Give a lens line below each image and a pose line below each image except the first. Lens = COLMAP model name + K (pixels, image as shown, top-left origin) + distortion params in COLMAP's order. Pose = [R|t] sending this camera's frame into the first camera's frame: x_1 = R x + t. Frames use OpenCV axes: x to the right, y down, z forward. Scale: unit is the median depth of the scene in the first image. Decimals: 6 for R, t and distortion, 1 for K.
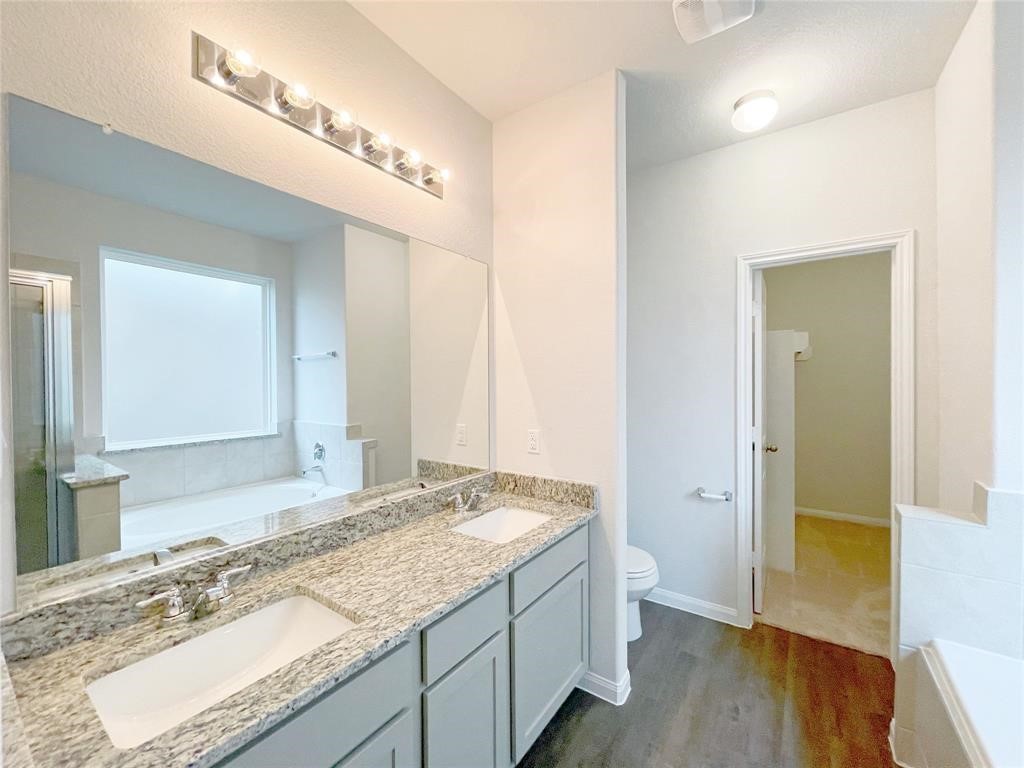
lens RADIAL K [[414.8, 0, 508.2], [0, 414.8, 379.1], [0, 0, 1]] dist [0.000989, -0.000415]
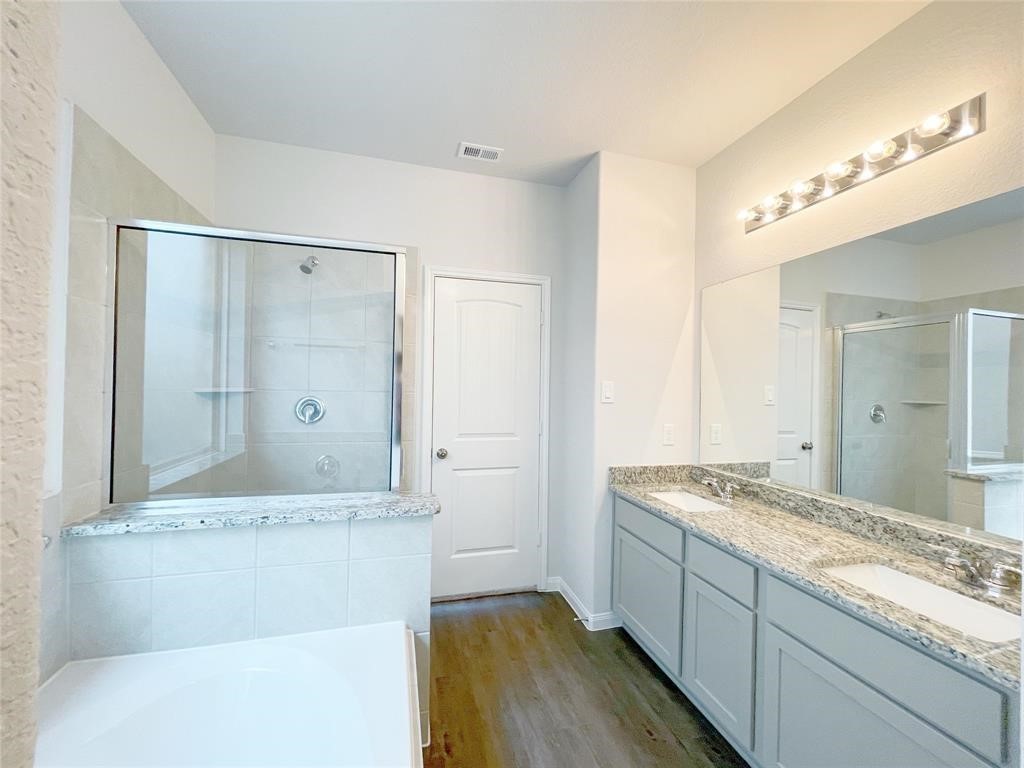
lens RADIAL K [[414.8, 0, 515.2], [0, 414.8, 383.7], [0, 0, 1]] dist [0.000989, -0.000415]
pose [[-0.624580, -0.016041, -0.780796, 1.154987], [-0.018680, 0.999810, -0.005598, 0.019719], [0.780738, 0.011089, -0.624760, 1.107476]]
